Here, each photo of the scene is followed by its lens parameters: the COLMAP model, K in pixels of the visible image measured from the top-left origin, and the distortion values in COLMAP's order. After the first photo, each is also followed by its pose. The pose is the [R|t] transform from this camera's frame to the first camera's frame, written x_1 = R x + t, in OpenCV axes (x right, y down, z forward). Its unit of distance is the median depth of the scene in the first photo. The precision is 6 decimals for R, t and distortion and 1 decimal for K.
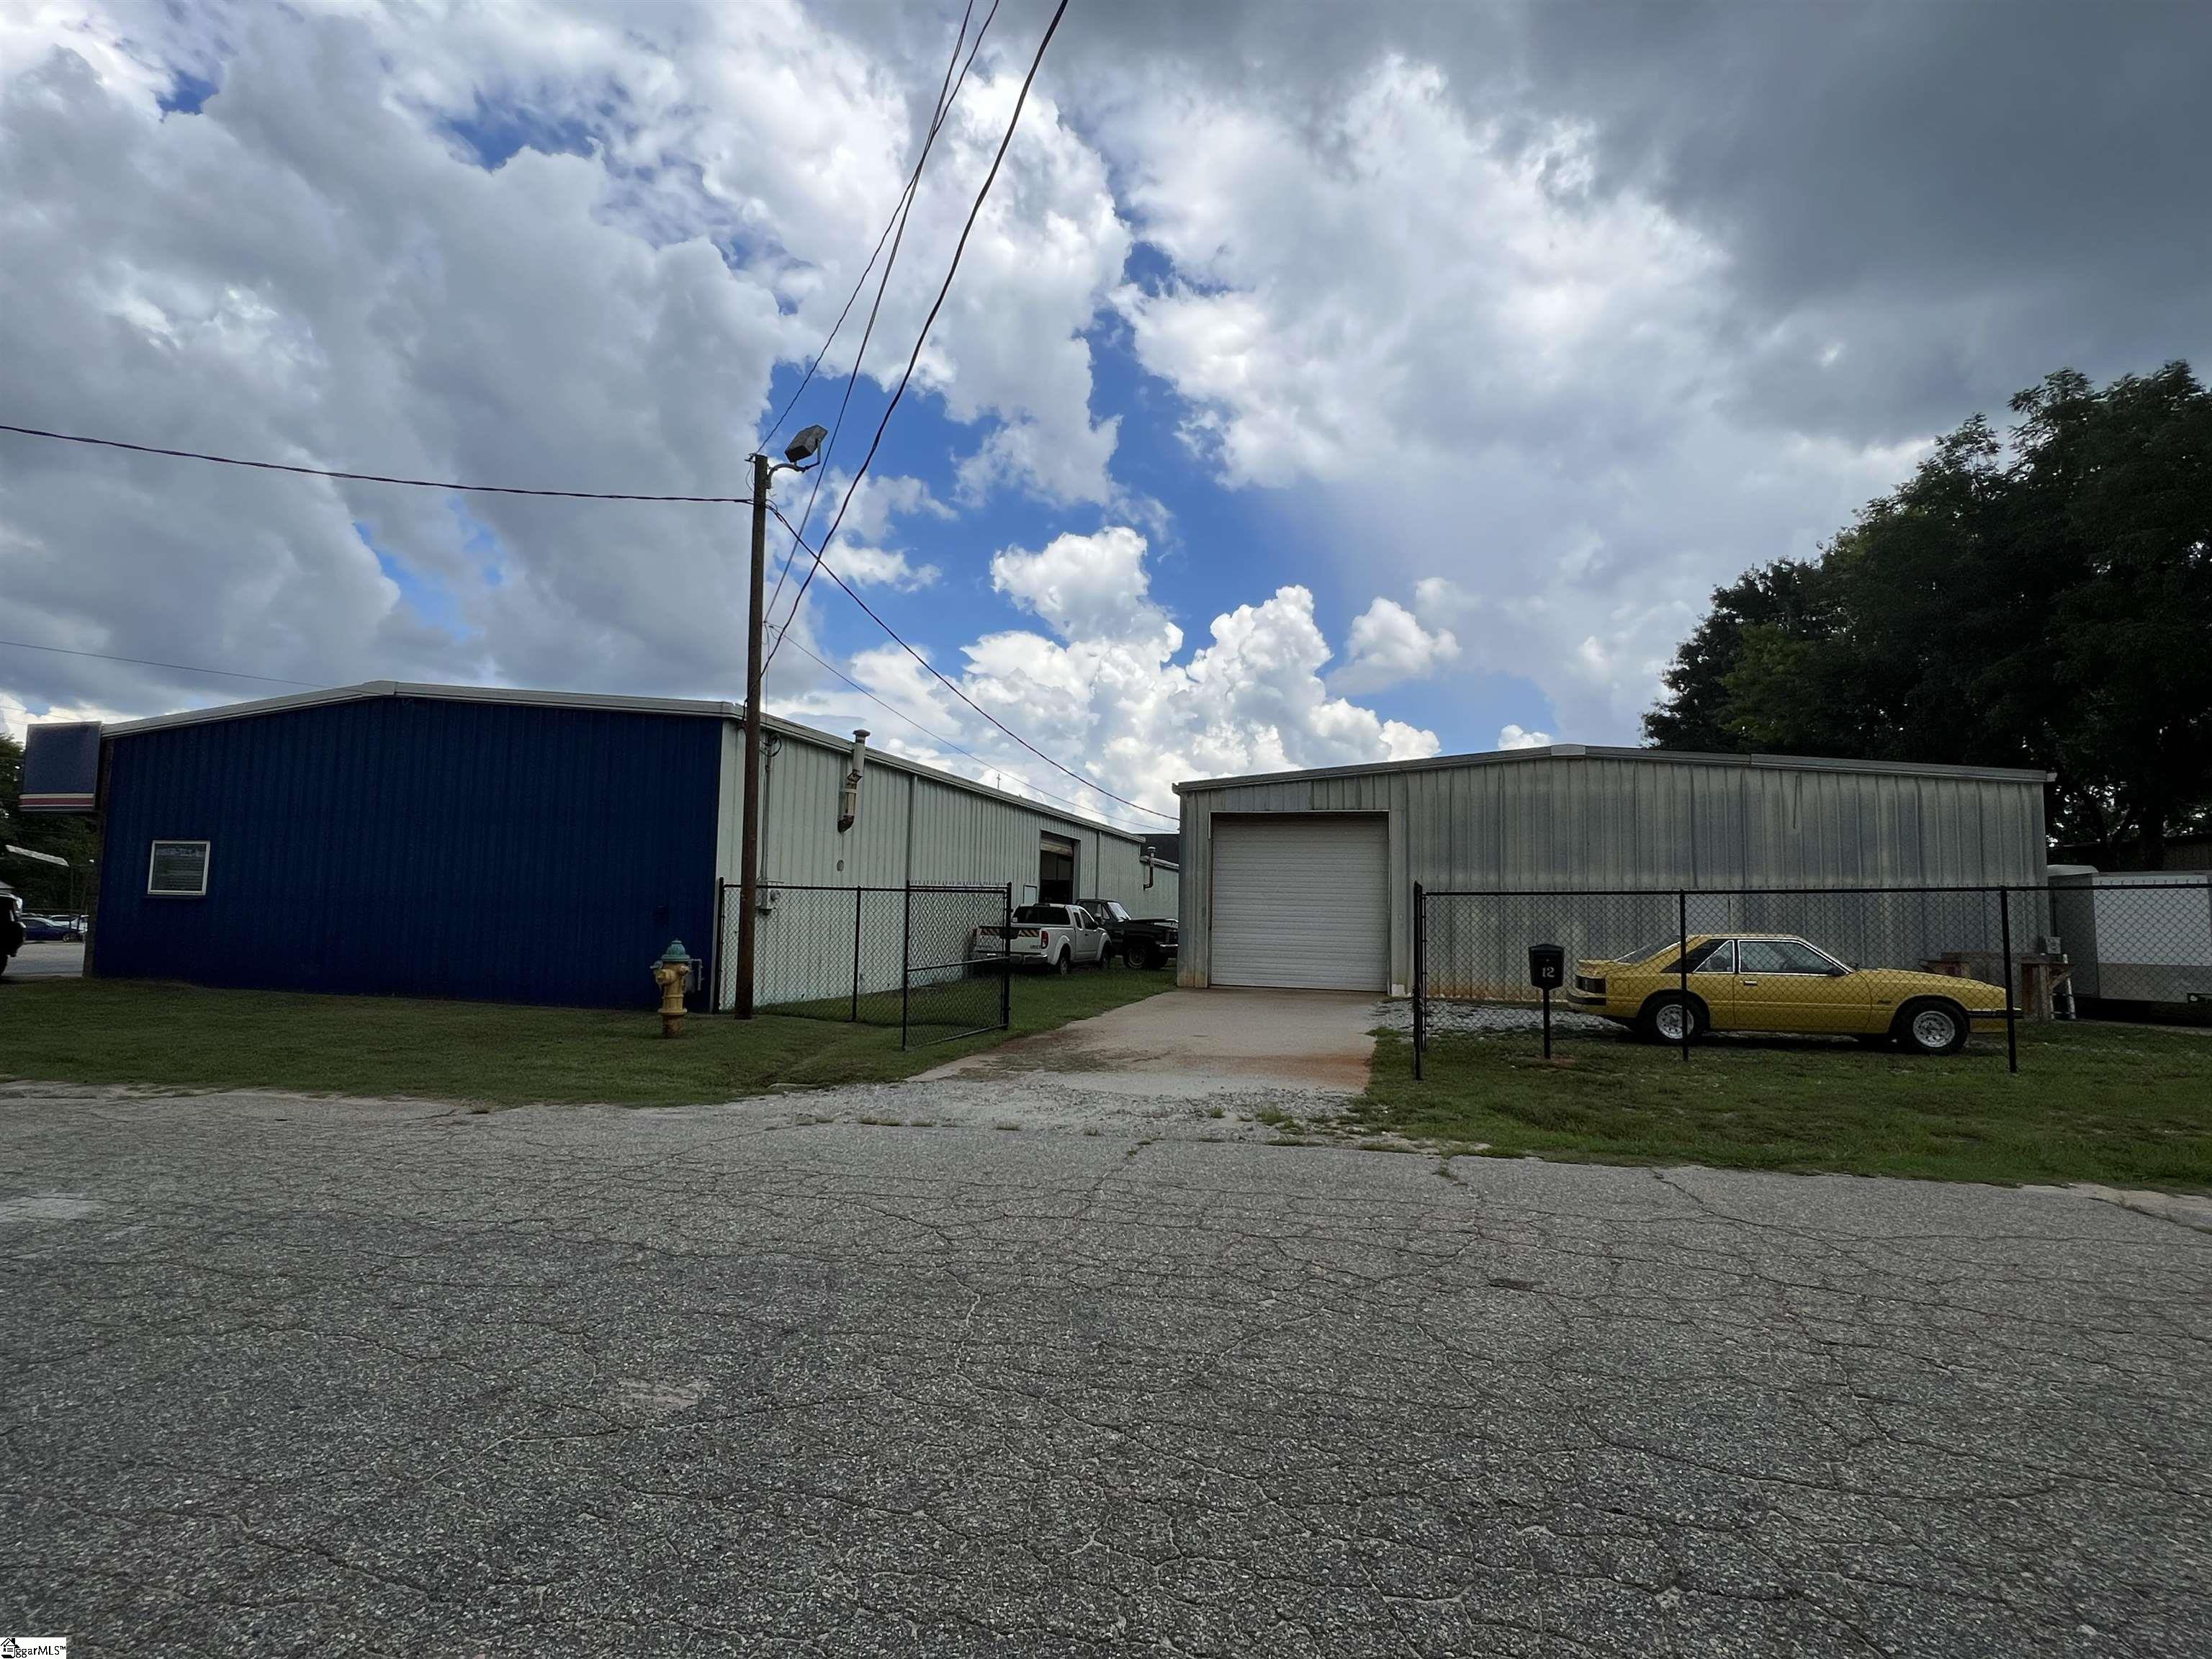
lens RADIAL K [[1034.9, 0, 1106.0], [0, 1034.9, 829.5], [0, 0, 1]] dist [0.000862, -0.000155]
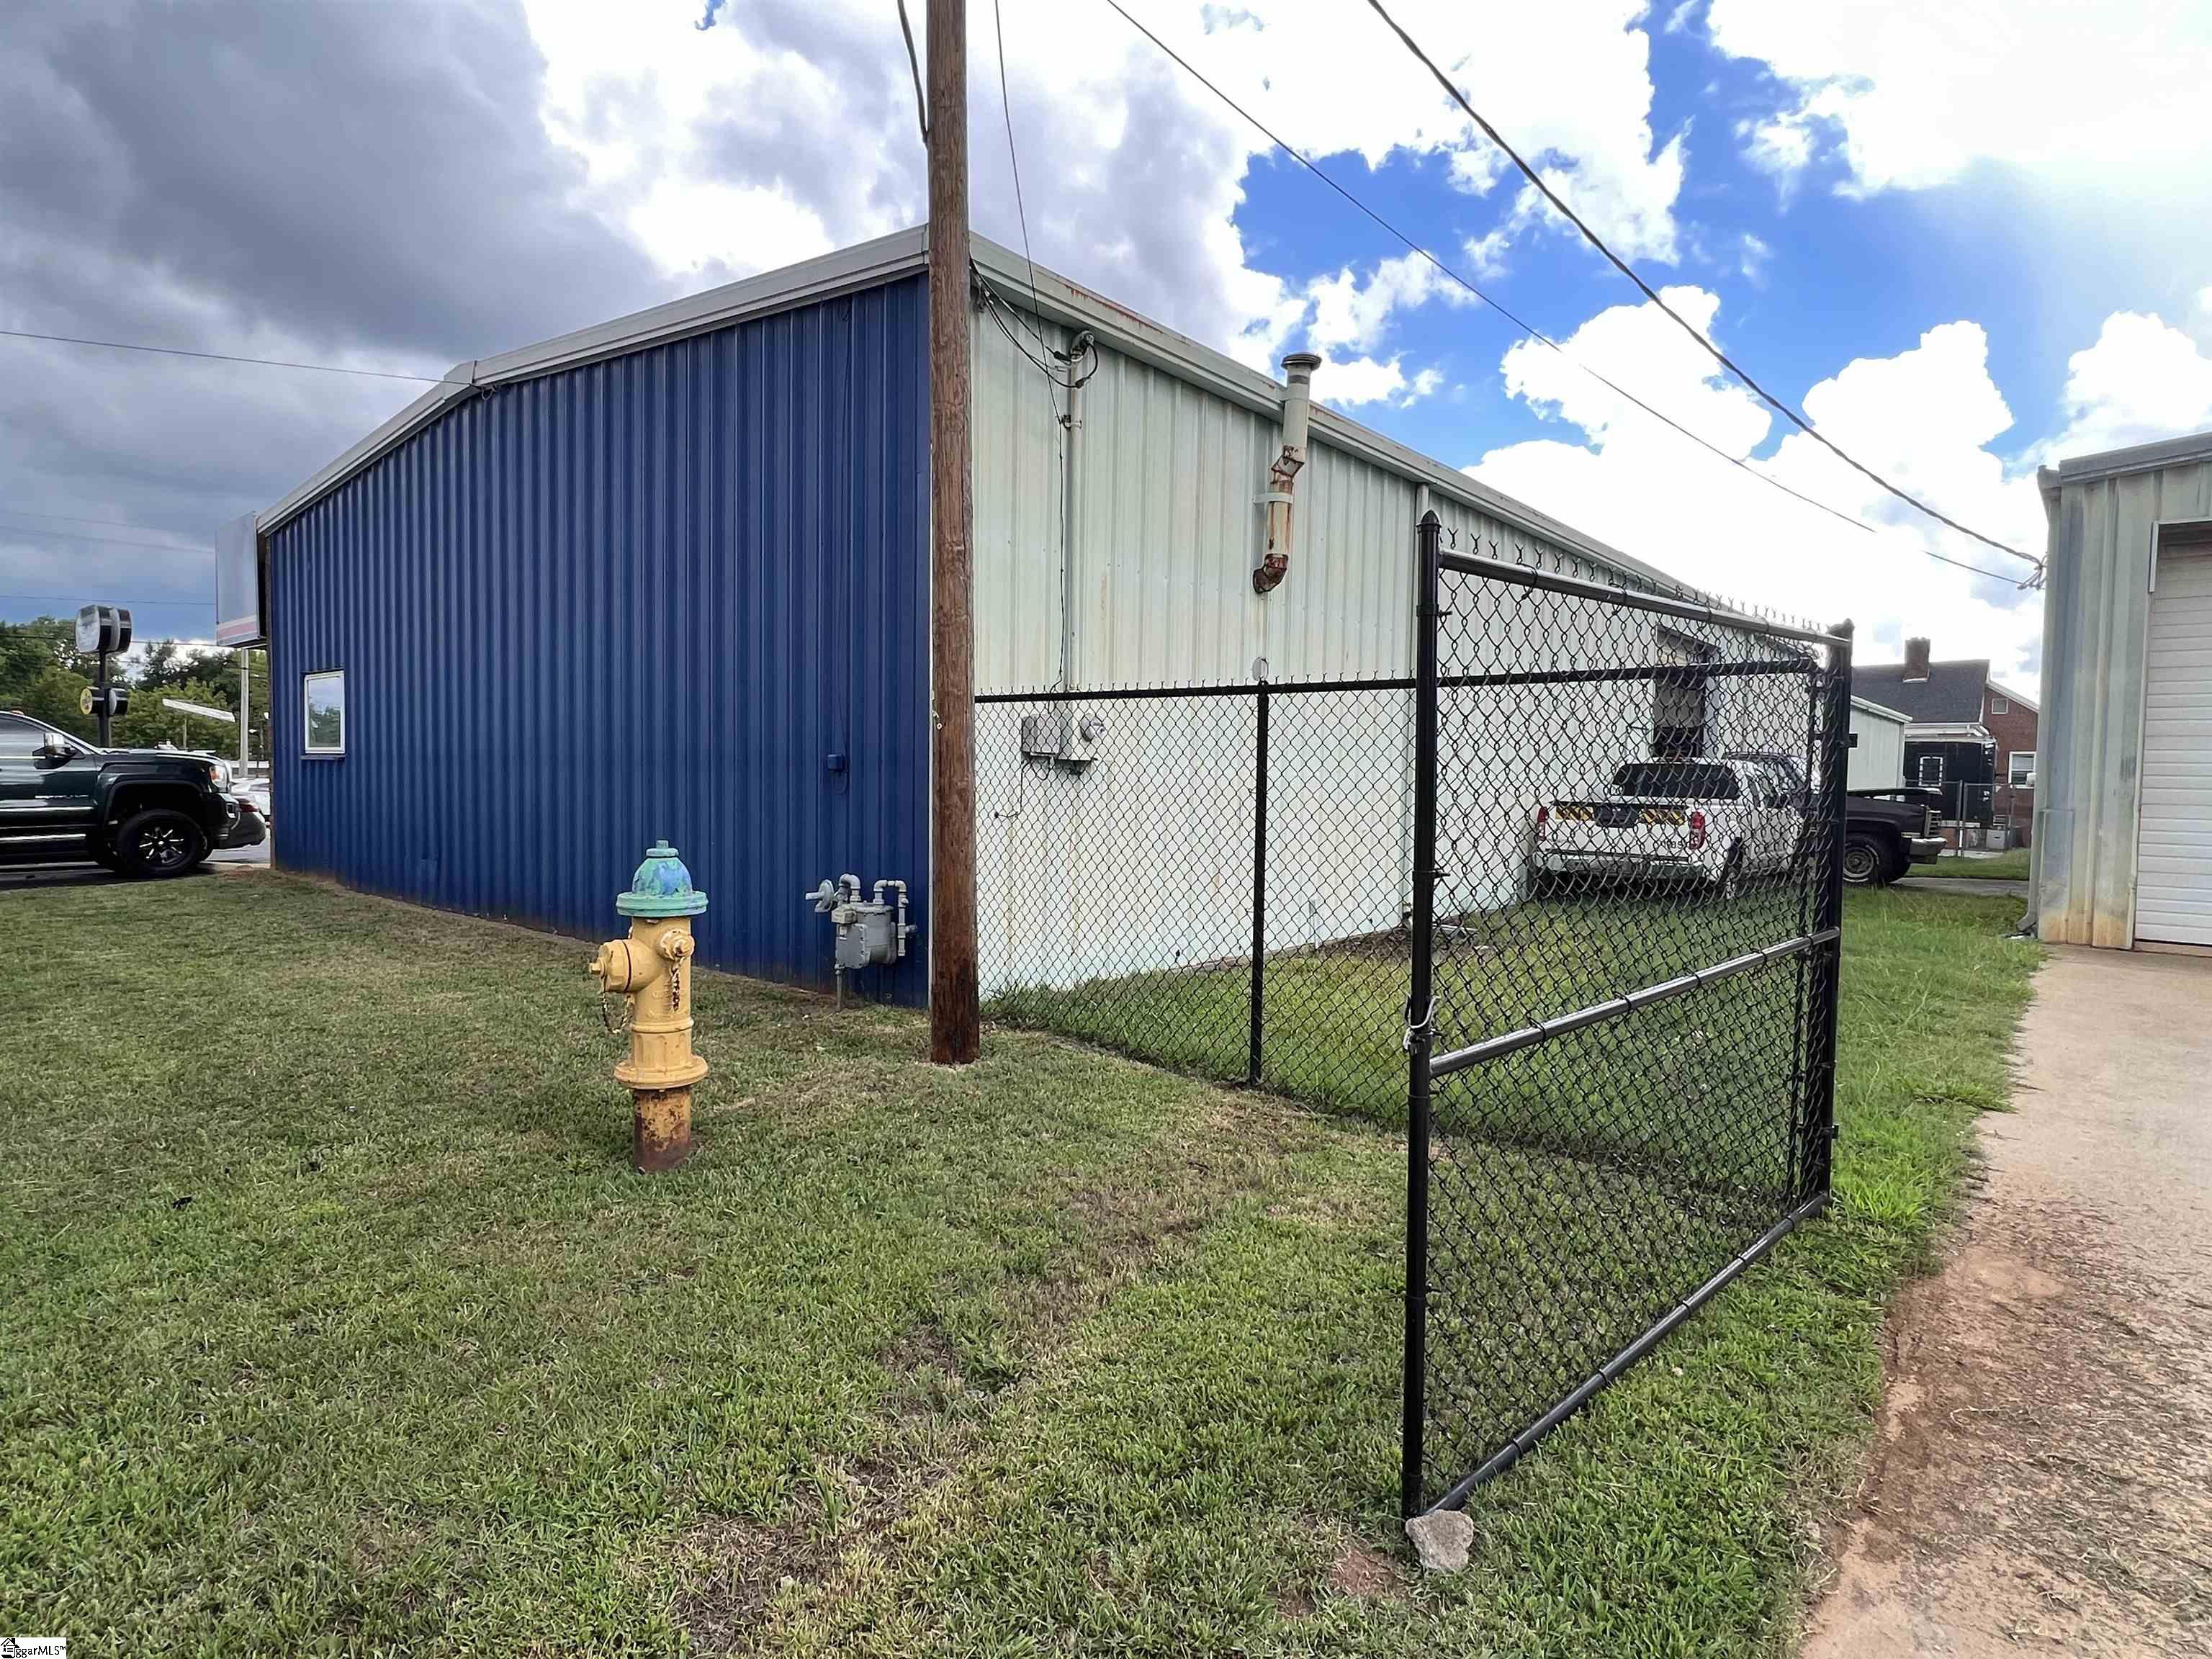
lens RADIAL K [[1135.8, 0, 1106.0], [0, 1135.8, 829.5], [0, 0, 1]] dist [0.037444, 0.000662]
pose [[0.903279, 0.018241, -0.428666, -0.083057], [0.033647, 0.993007, 0.113156, 0.038042], [0.427733, -0.116635, 0.896349, 0.420473]]
